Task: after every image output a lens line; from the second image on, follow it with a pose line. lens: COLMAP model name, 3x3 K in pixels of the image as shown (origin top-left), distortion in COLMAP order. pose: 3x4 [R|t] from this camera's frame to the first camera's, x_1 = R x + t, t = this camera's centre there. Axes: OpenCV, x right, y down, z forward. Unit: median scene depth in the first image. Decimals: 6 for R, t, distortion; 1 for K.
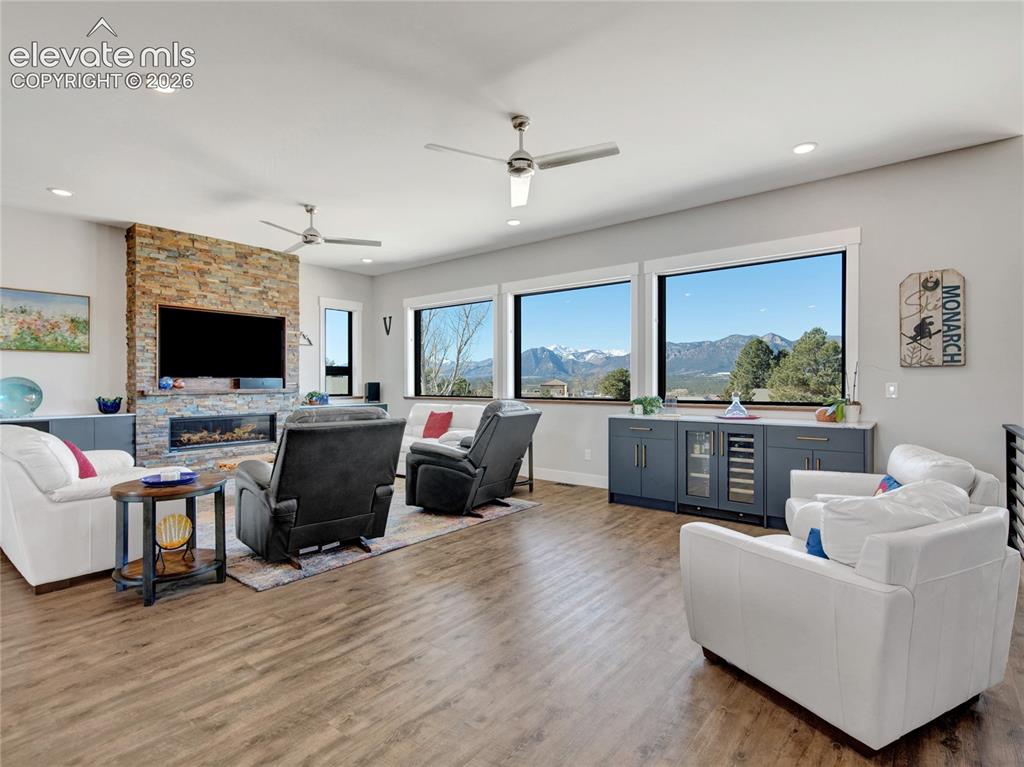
lens RADIAL K [[501.9, 0, 512.0], [0, 501.9, 383.5], [0, 0, 1]] dist [-0.000610, 0.000612]
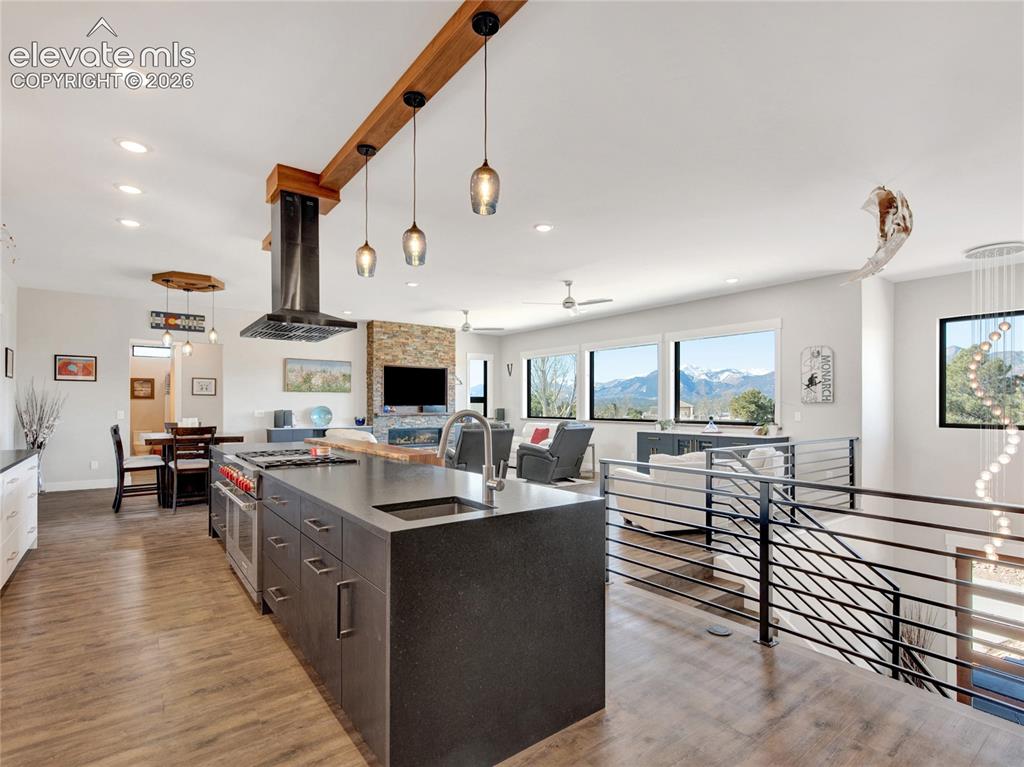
lens RADIAL K [[501.9, 0, 512.0], [0, 501.9, 383.5], [0, 0, 1]] dist [-0.000610, 0.000612]
pose [[0.968913, -0.008761, -0.247247, 0.167264], [-0.001660, 0.999120, -0.041908, -0.016797], [0.247396, 0.041015, 0.968046, -0.578961]]
